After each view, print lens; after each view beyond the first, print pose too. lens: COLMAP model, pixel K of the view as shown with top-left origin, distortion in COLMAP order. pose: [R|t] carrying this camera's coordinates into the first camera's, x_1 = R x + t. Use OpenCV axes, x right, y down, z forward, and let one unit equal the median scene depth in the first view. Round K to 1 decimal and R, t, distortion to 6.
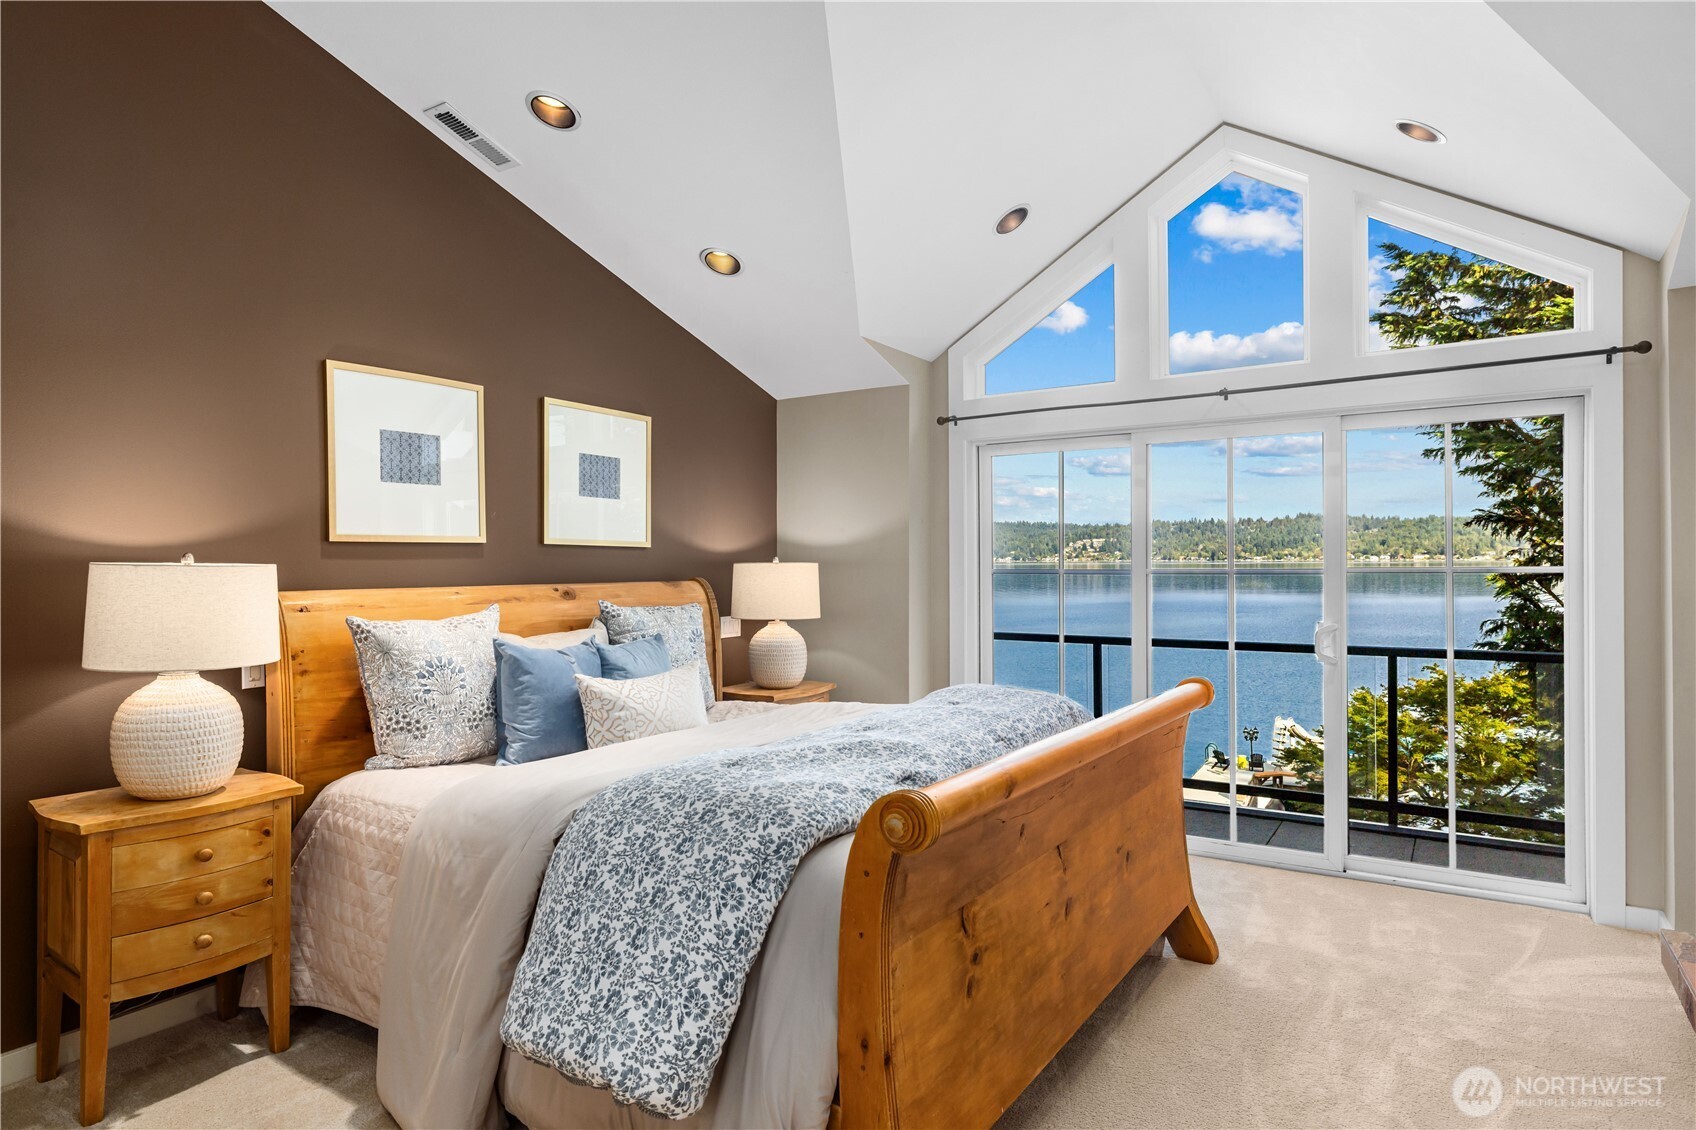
lens RADIAL K [[965.5, 0, 845.5], [0, 965.5, 559.8], [0, 0, 1]] dist [0.001653, -0.000319]
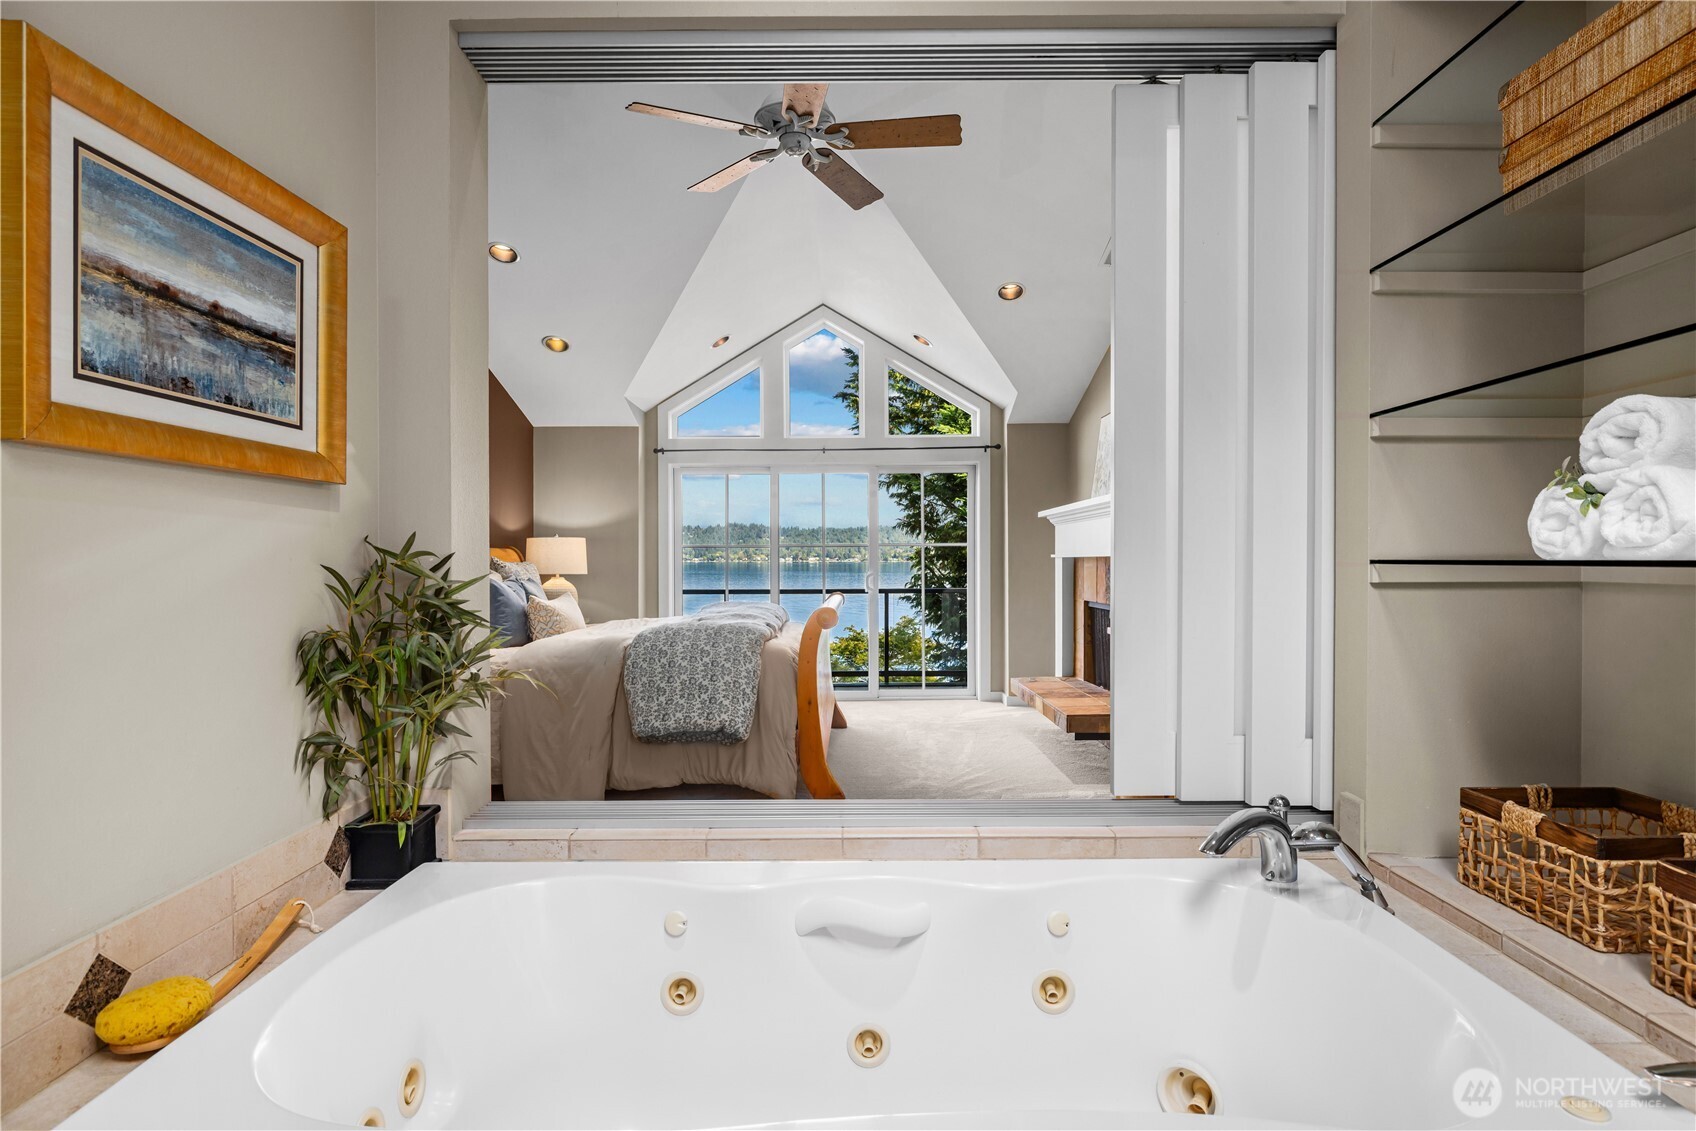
lens RADIAL K [[874.5, 0, 849.4], [0, 874.5, 569.7], [0, 0, 1]] dist [0.000188, -0.000009]
pose [[0.834131, -0.002871, 0.551559, -0.442767], [-0.002355, 0.999959, 0.008767, 0.039877], [-0.551561, -0.008612, 0.834090, -0.391456]]
